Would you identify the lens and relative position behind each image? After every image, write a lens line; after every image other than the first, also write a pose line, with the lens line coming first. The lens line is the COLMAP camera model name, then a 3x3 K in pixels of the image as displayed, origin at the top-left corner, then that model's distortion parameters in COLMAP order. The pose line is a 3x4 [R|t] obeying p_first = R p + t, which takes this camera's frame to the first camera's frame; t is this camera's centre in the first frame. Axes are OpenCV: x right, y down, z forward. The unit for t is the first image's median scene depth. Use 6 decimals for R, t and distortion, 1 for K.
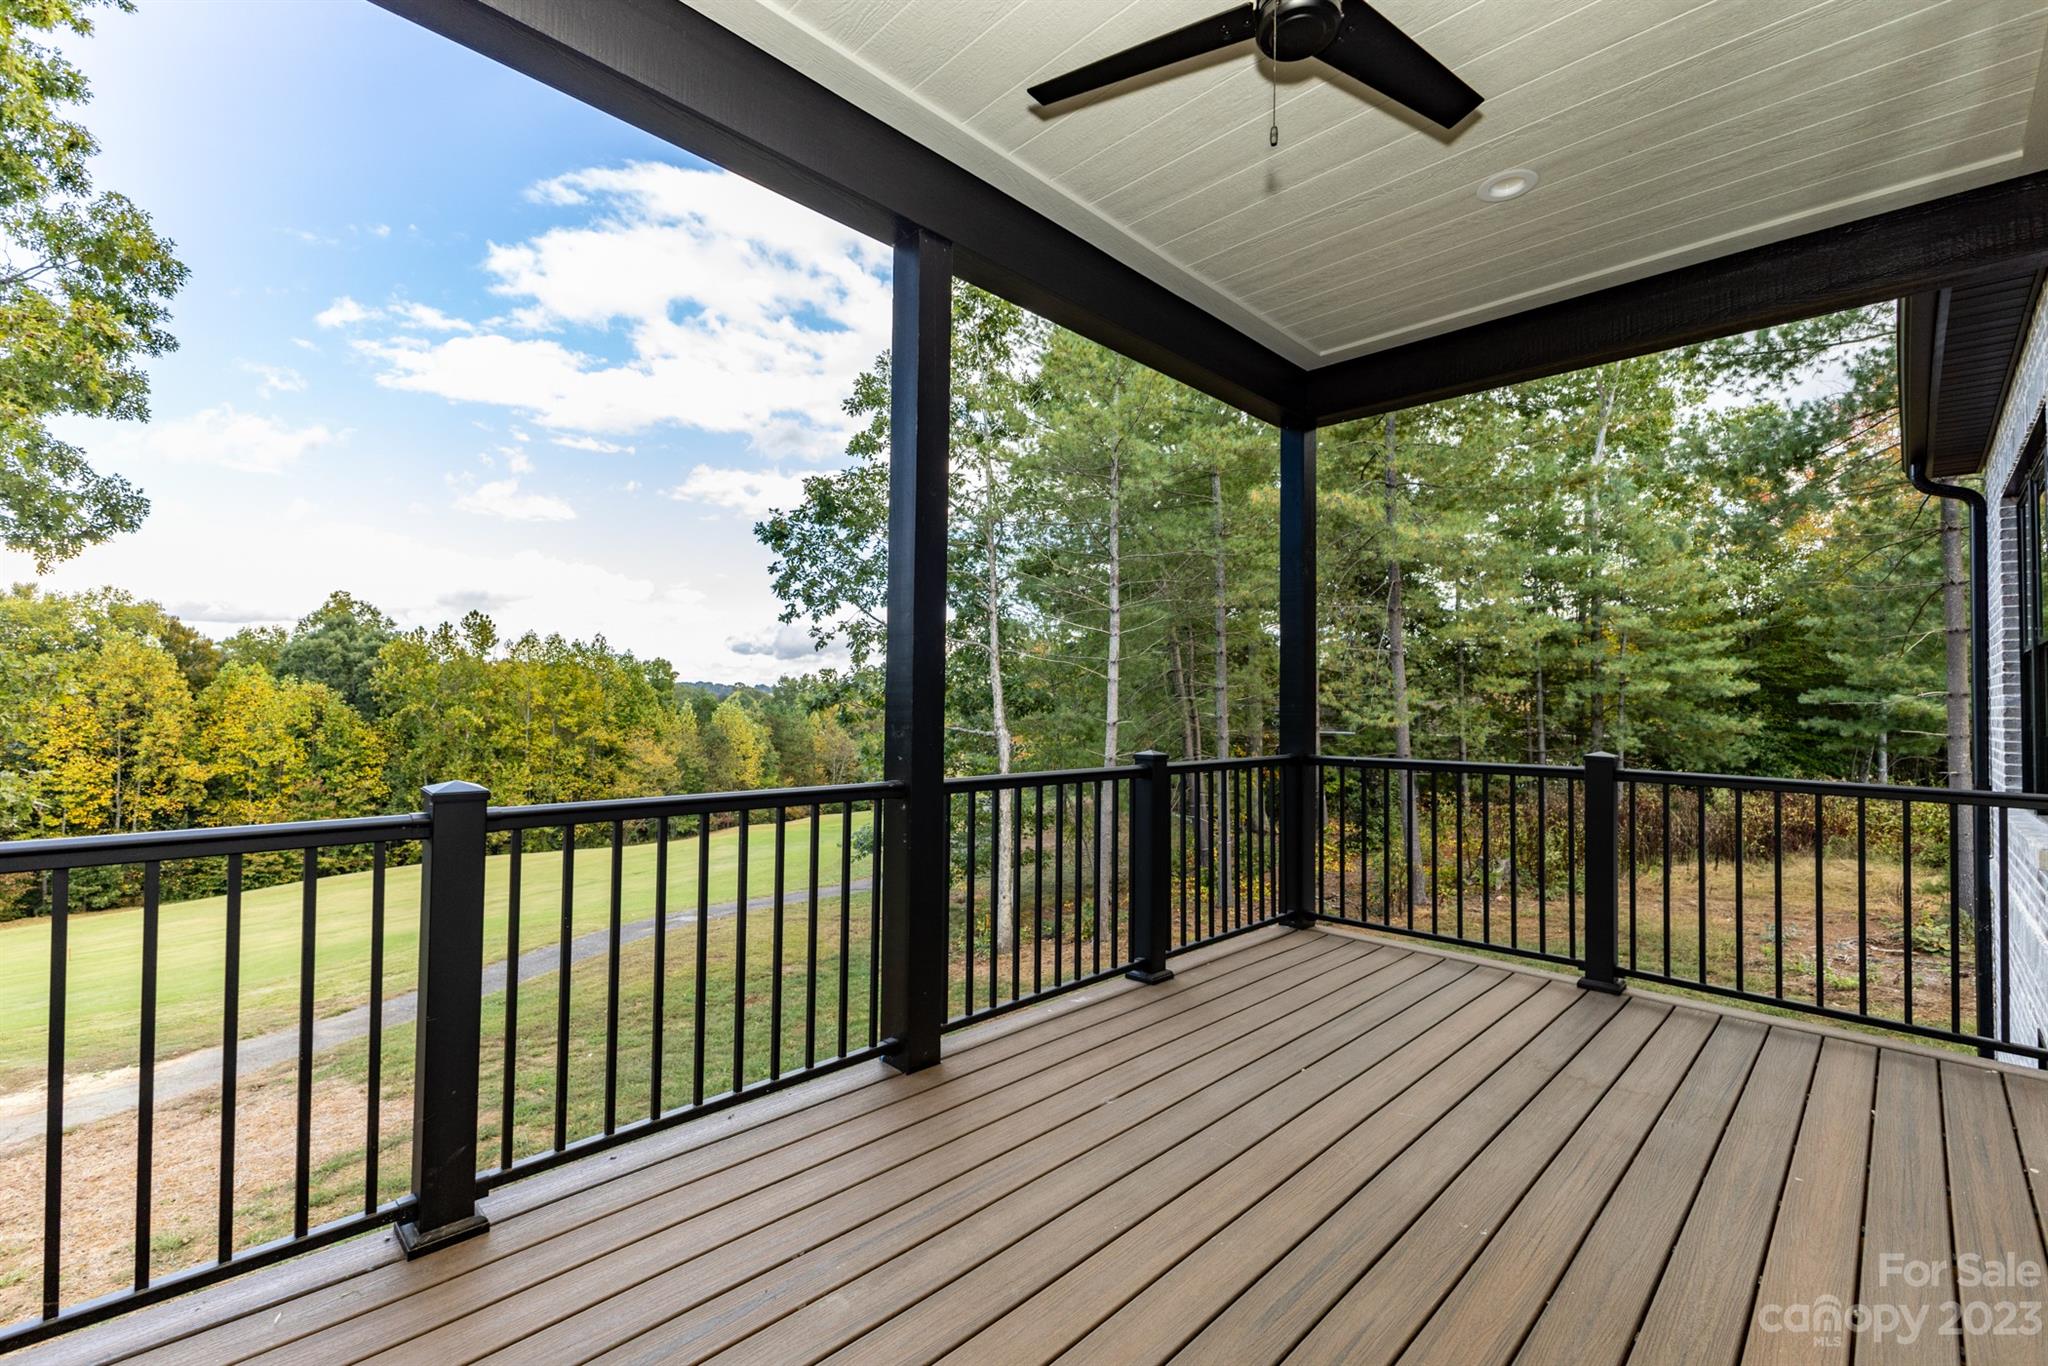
lens RADIAL K [[875.0, 0, 1035.6], [0, 875.0, 678.5], [0, 0, 1]] dist [0.007961, -0.004699]
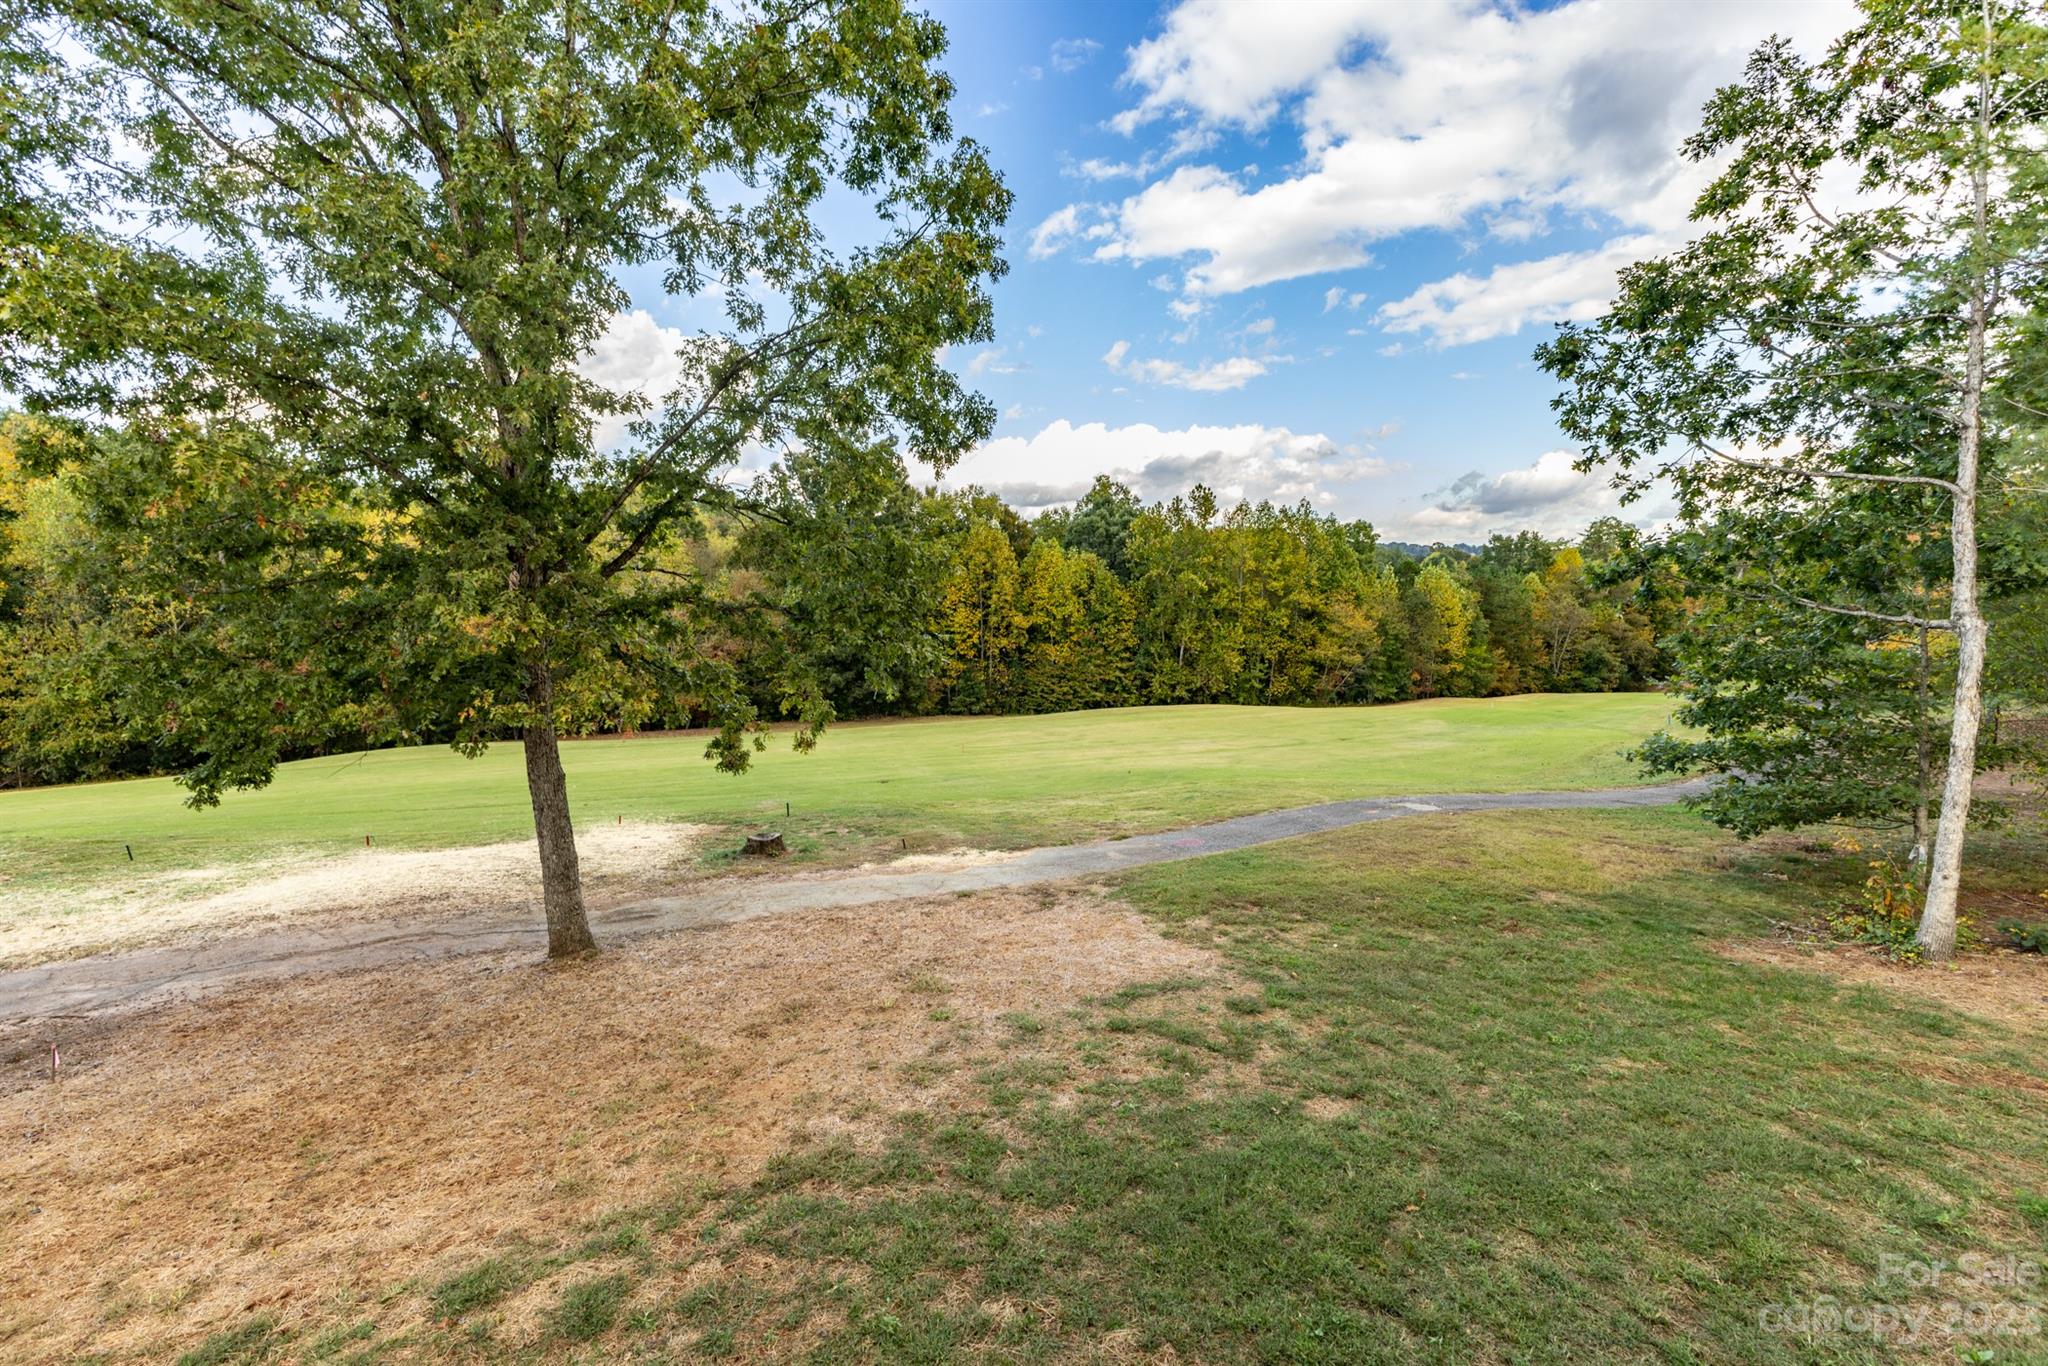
lens RADIAL K [[875.0, 0, 1027.0], [0, 875.0, 669.5], [0, 0, 1]] dist [0.007961, -0.004699]
pose [[0.730257, 0.072998, -0.679262, -0.036120], [0.028415, 0.990169, 0.136959, -0.003835], [0.682582, -0.119316, 0.721003, 0.032116]]
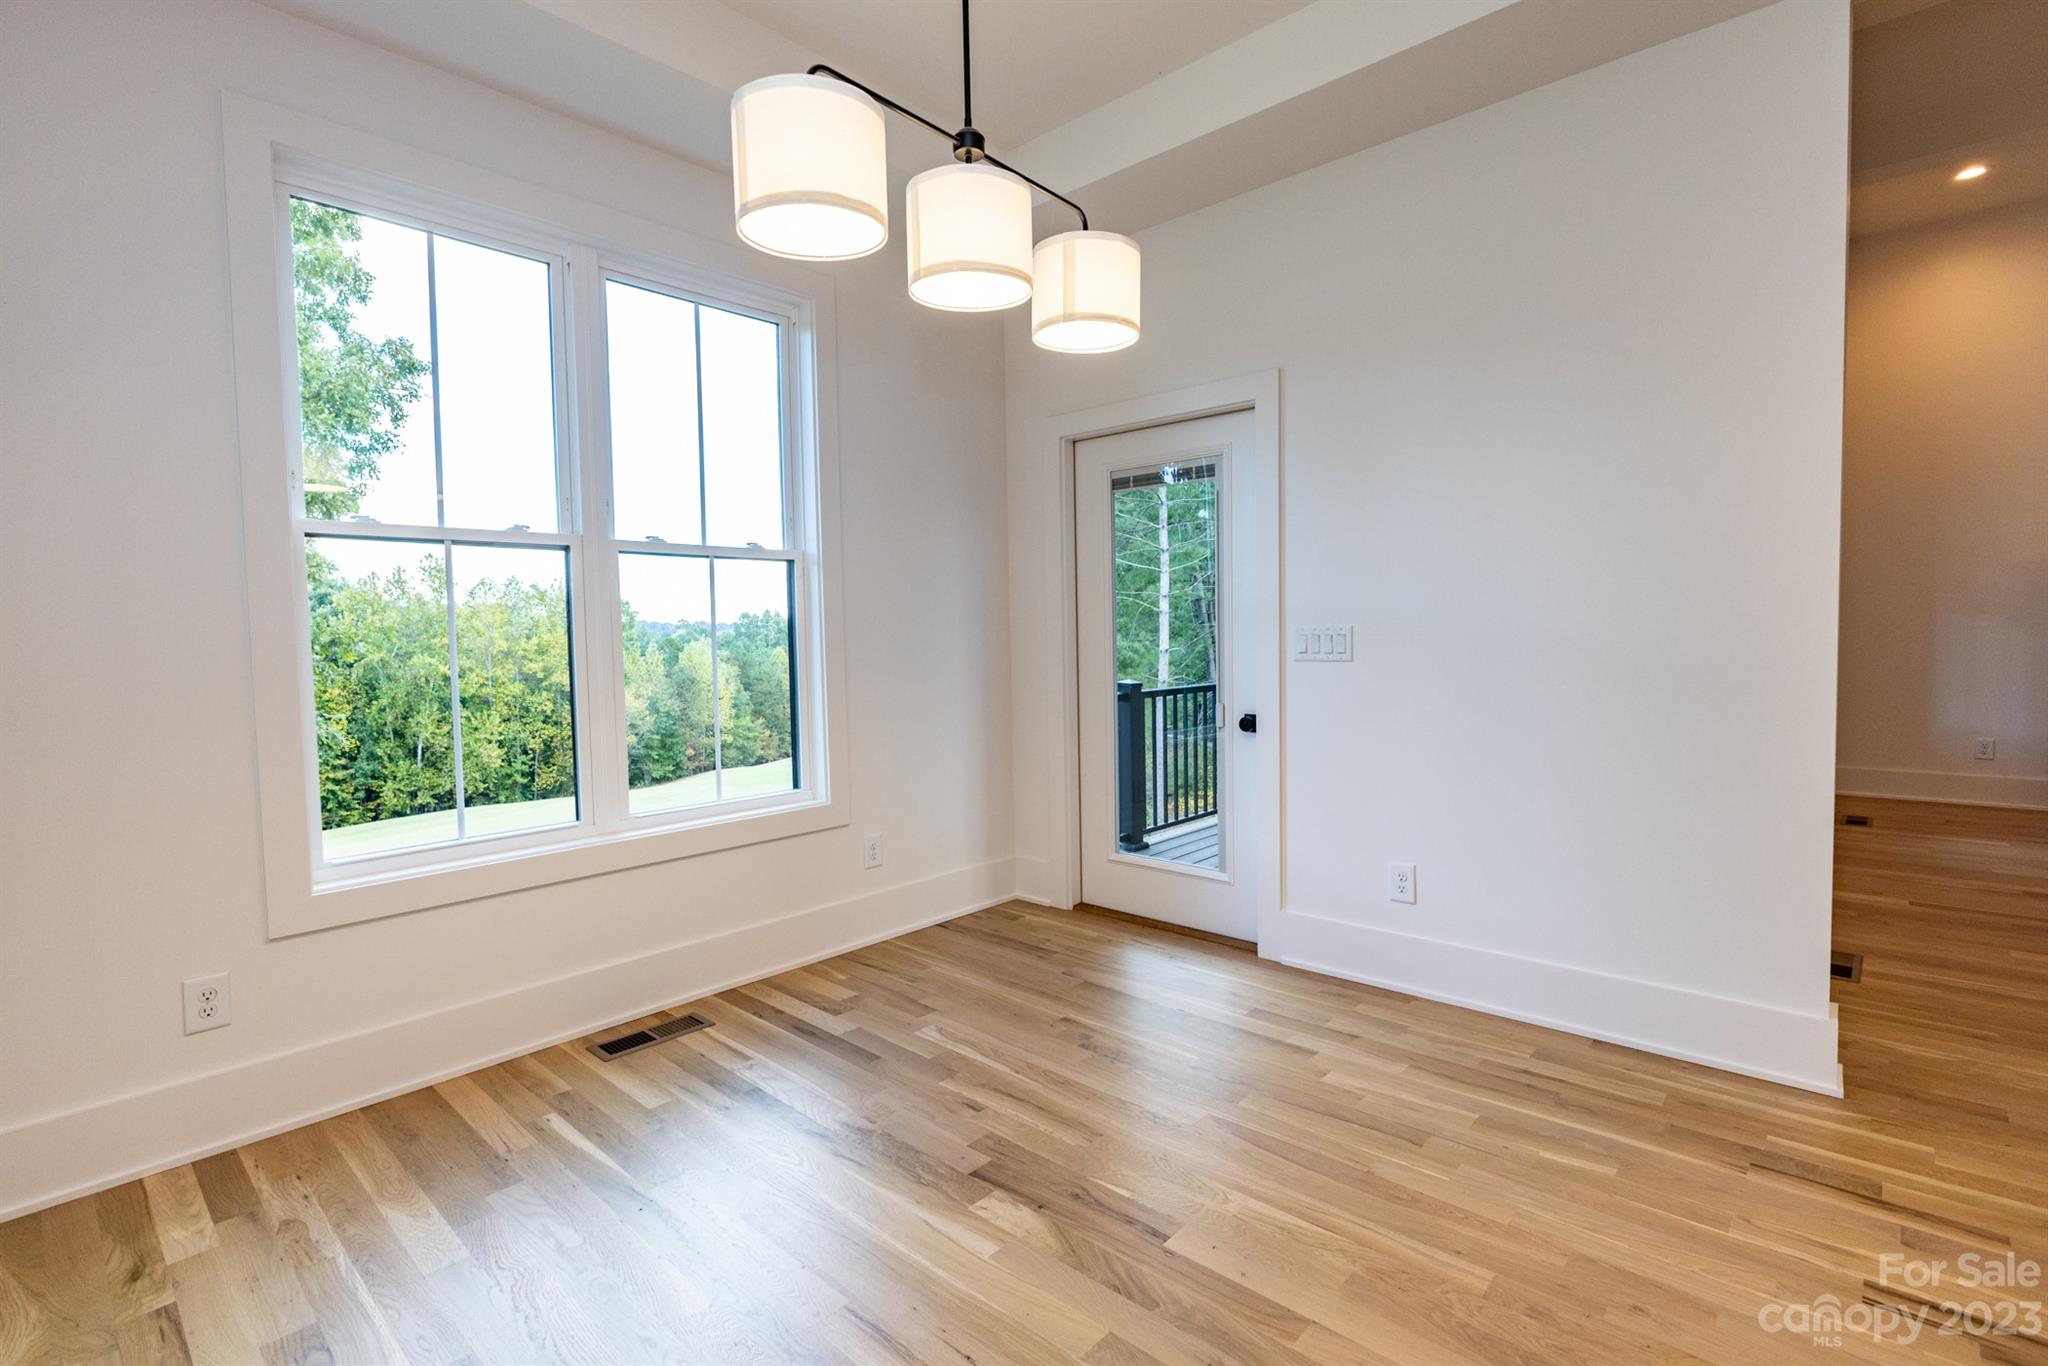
lens RADIAL K [[974.6, 0, 1005.7], [0, 974.6, 697.0], [0, 0, 1]] dist [0.008579, -0.002073]
pose [[0.999369, -0.032031, 0.015331, -0.045710], [0.030433, 0.995006, 0.095059, -0.004594], [-0.018299, -0.094533, 0.995354, -0.087163]]
